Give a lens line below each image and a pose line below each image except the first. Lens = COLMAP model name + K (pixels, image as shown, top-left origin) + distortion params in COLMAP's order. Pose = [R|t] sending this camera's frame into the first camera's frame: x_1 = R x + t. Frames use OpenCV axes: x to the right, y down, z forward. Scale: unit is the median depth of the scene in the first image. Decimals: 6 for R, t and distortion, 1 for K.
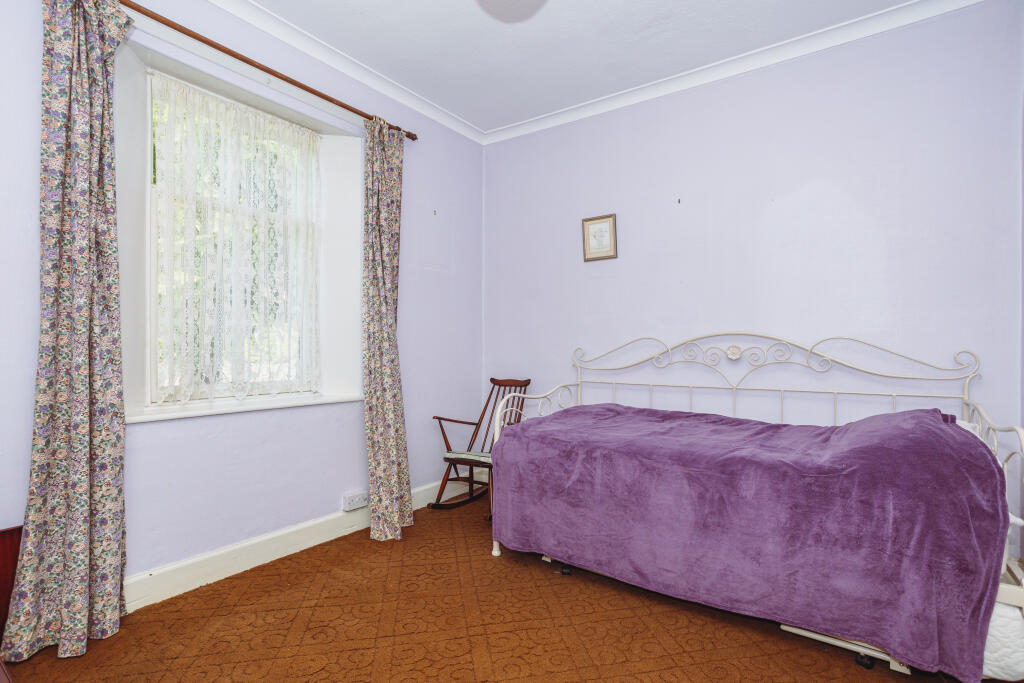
lens RADIAL K [[493.0, 0, 506.7], [0, 493.0, 345.6], [0, 0, 1]] dist [-0.050453, 0.028628]
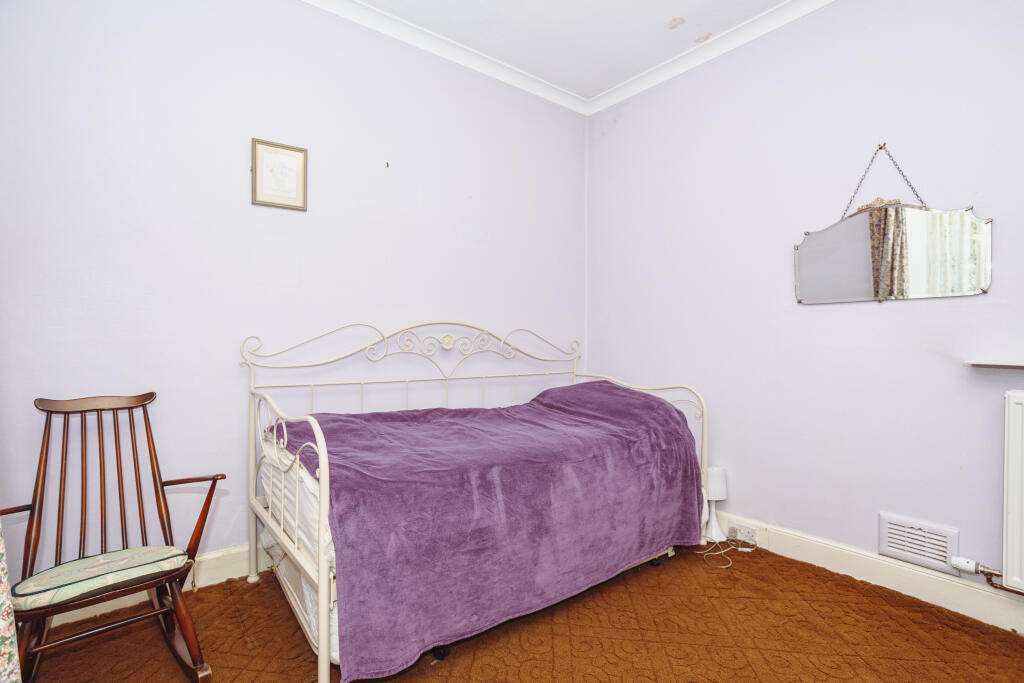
lens RADIAL K [[493.0, 0, 506.7], [0, 493.0, 345.6], [0, 0, 1]] dist [-0.050453, 0.028628]
pose [[0.321663, -0.010701, 0.946794, -0.360242], [-0.005679, 0.999896, 0.013230, 0.006639], [-0.946837, -0.009633, 0.321569, 0.492329]]
